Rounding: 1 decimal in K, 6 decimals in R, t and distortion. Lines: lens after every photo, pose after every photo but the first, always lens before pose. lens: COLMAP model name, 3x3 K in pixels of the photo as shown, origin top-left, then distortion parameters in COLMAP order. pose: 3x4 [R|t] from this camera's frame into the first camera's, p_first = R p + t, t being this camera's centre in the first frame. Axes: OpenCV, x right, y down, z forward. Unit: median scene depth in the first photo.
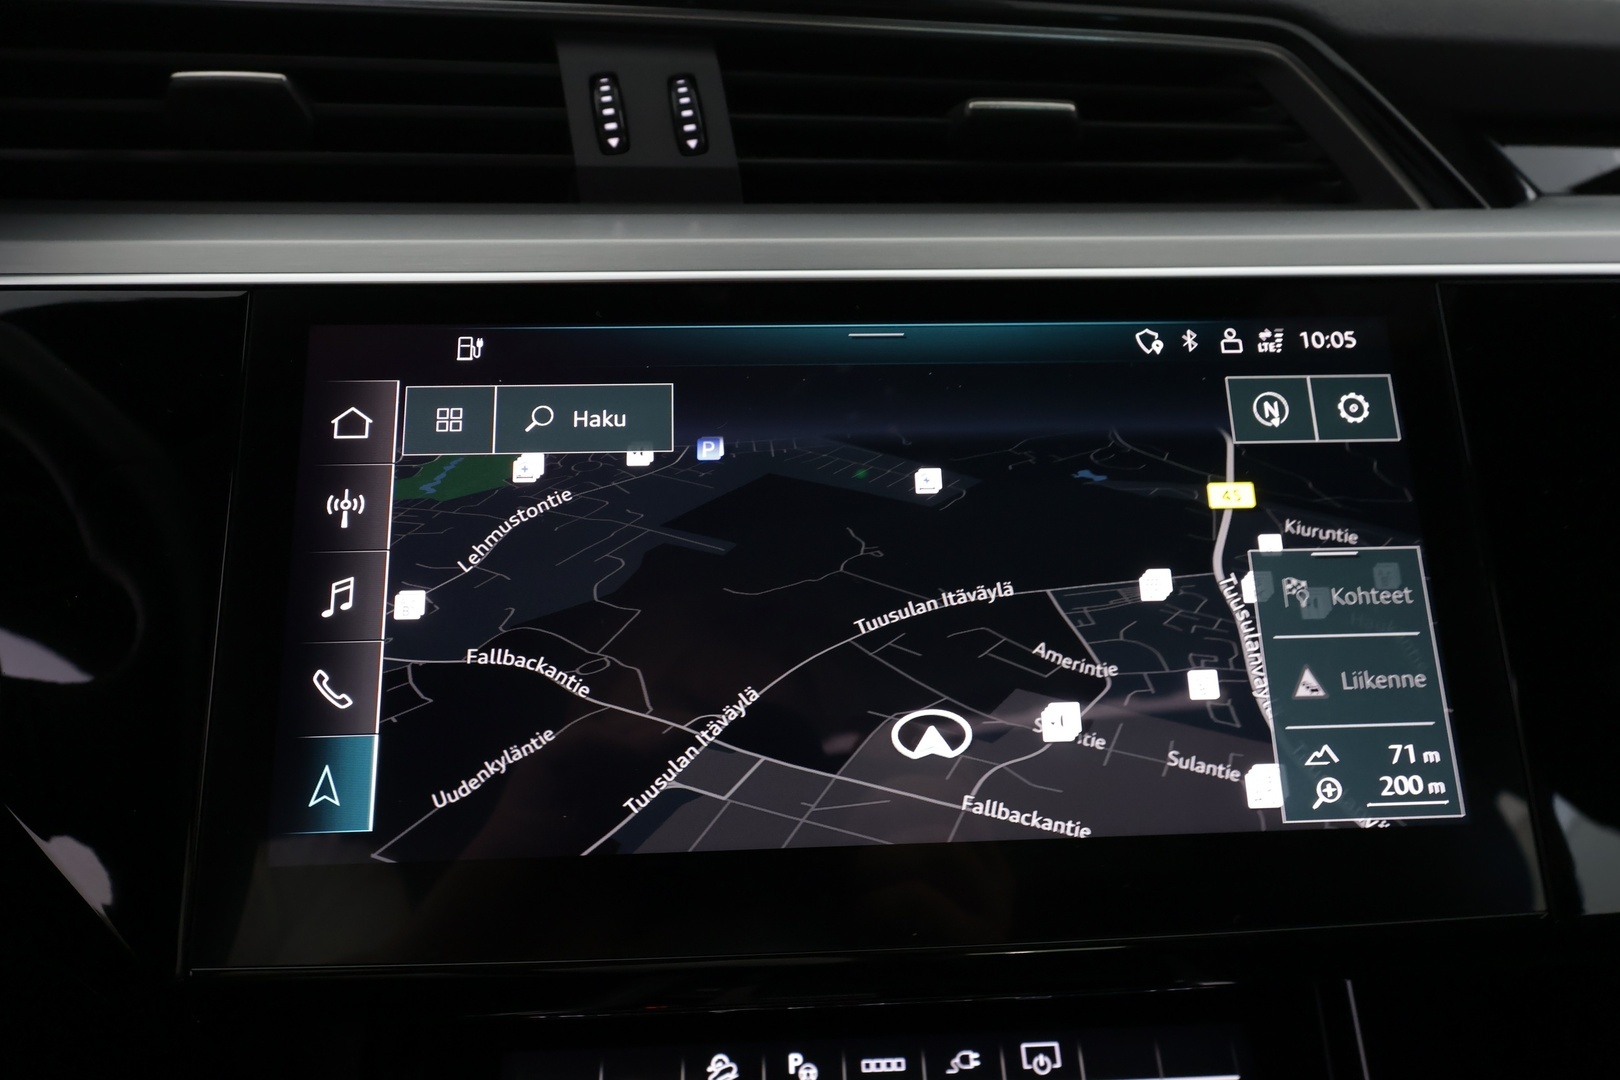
lens RADIAL K [[1109.4, 0, 818.4], [0, 1109.4, 529.8], [0, 0, 1]] dist [0.006136, -0.001494]
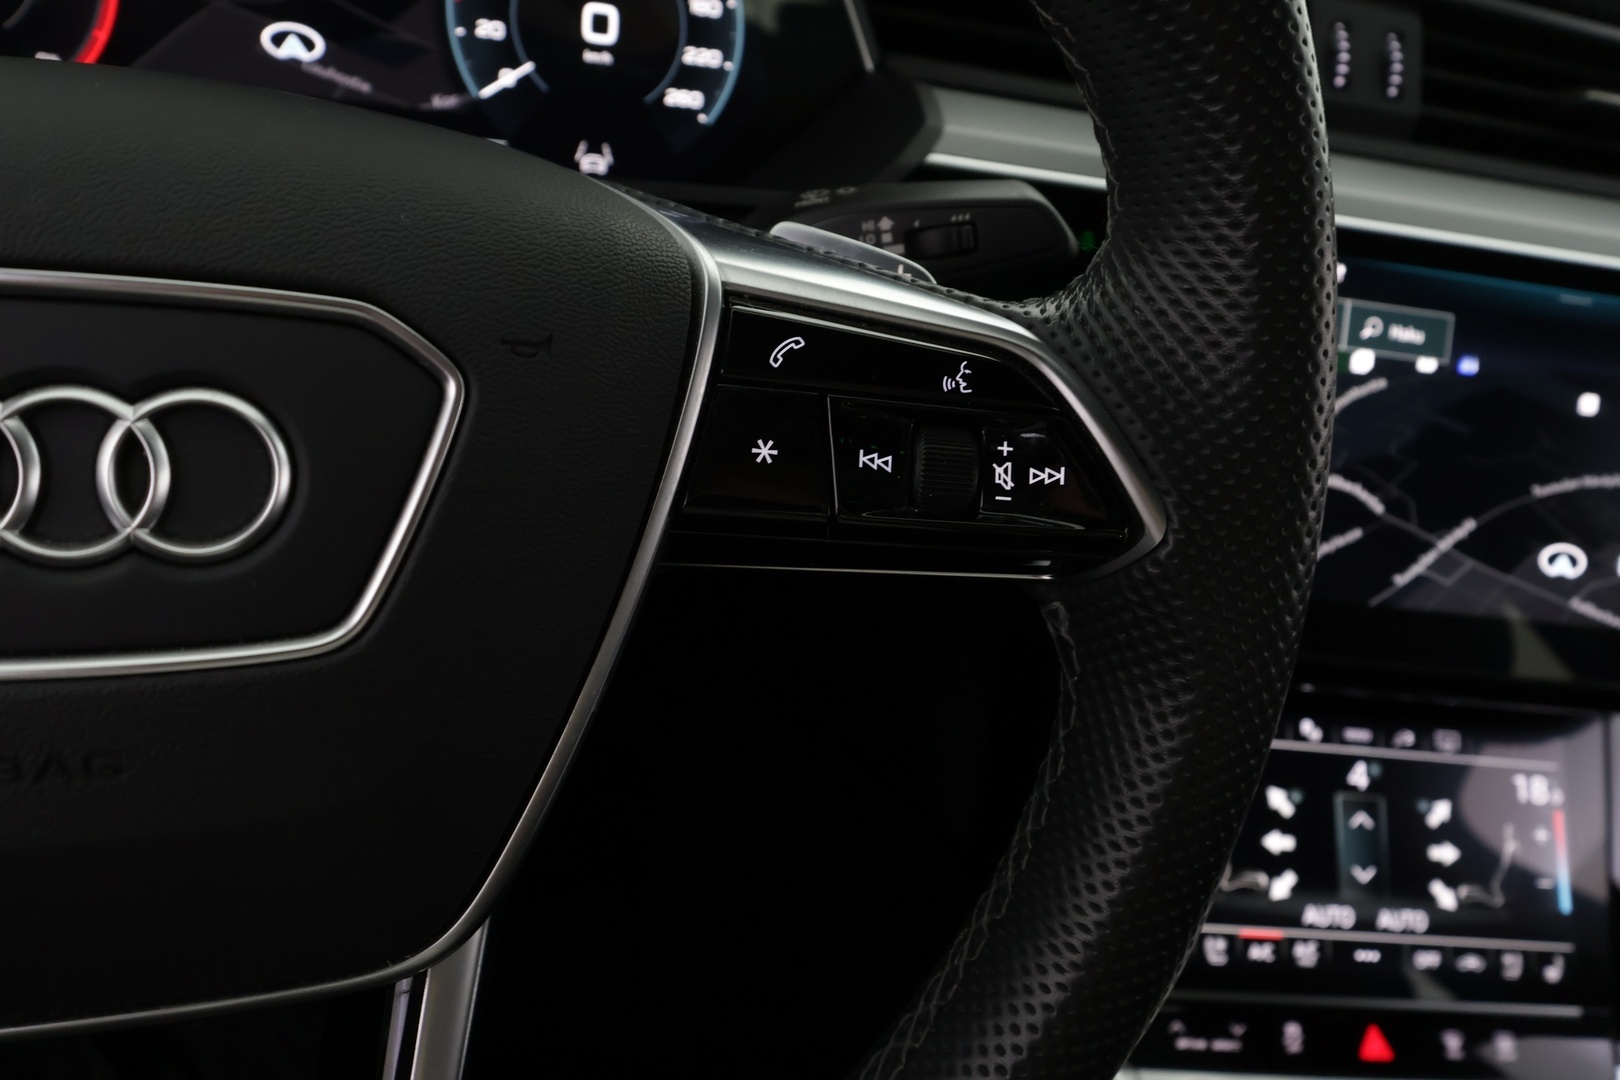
lens RADIAL K [[1113.9, 0, 817.5], [0, 1113.9, 540.2], [0, 0, 1]] dist [0.009480, -0.003002]
pose [[0.985624, 0.133691, 0.103307, -1.086562], [-0.157227, 0.949603, 0.271170, -0.116288], [-0.061847, -0.283514, 0.956972, -0.488256]]
